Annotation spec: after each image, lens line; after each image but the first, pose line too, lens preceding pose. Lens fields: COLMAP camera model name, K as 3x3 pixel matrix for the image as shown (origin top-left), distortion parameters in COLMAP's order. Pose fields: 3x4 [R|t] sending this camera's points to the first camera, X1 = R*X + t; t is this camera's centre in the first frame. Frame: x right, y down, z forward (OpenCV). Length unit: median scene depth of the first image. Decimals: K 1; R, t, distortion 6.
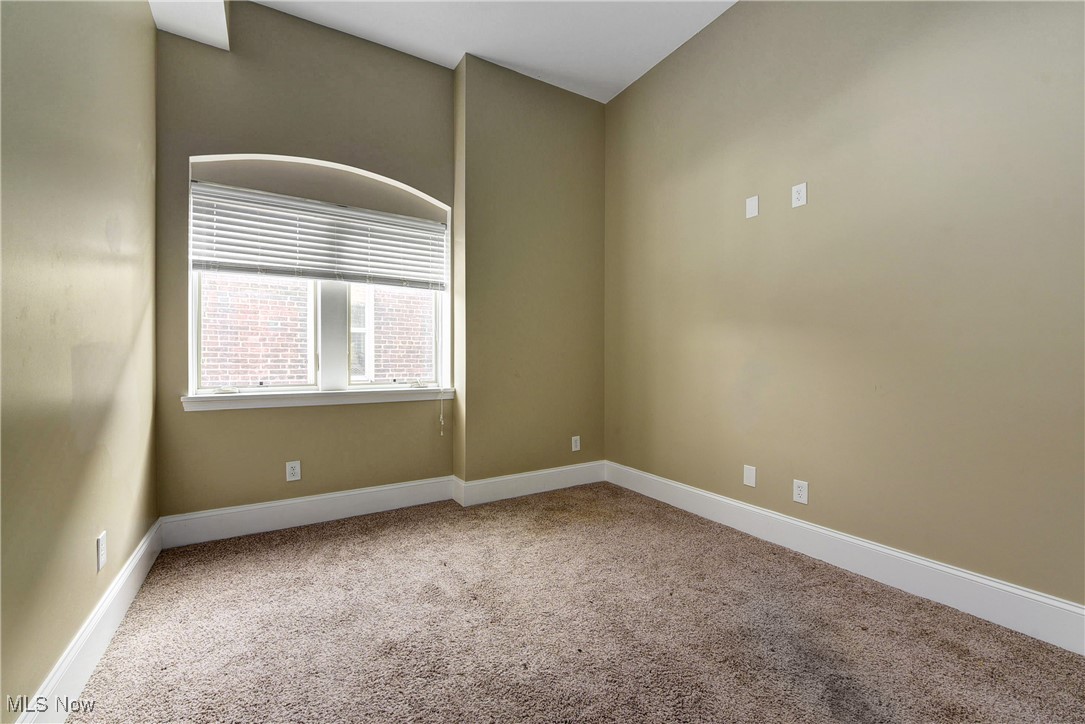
lens RADIAL K [[433.6, 0, 547.2], [0, 433.6, 360.3], [0, 0, 1]] dist [-0.008276, -0.001342]
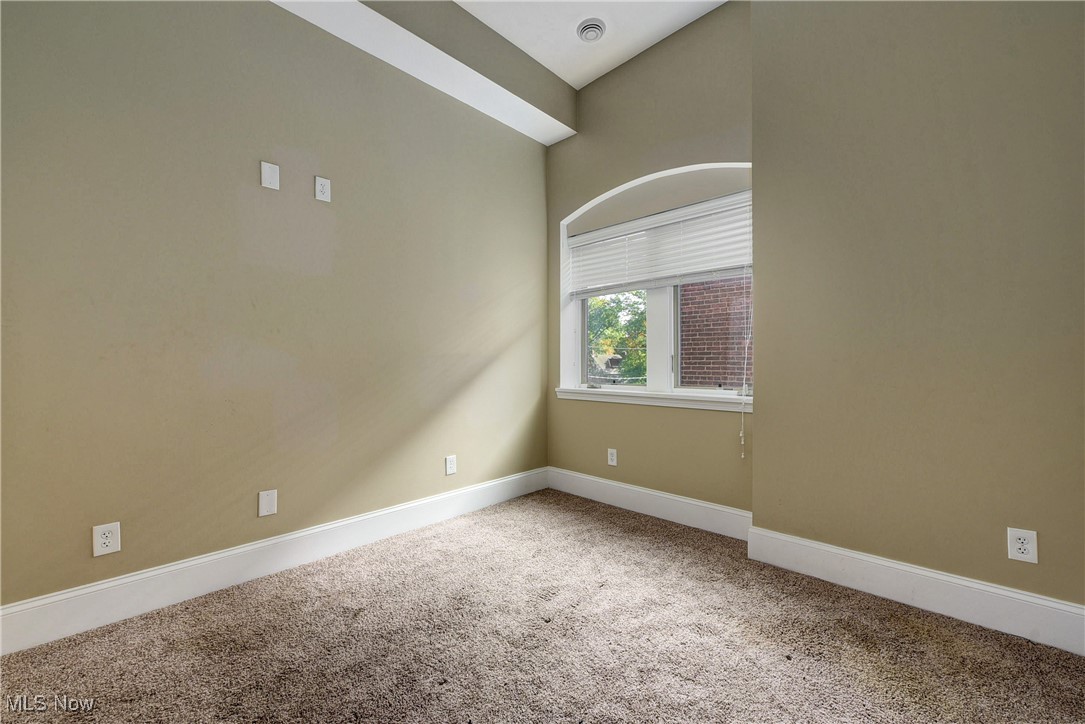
lens RADIAL K [[433.6, 0, 550.0], [0, 433.6, 358.7], [0, 0, 1]] dist [-0.008276, -0.001342]
pose [[0.244587, -0.007857, -0.969595, 0.546772], [0.000244, 0.999968, -0.008042, -0.003862], [0.969627, 0.001731, 0.244581, 0.573541]]
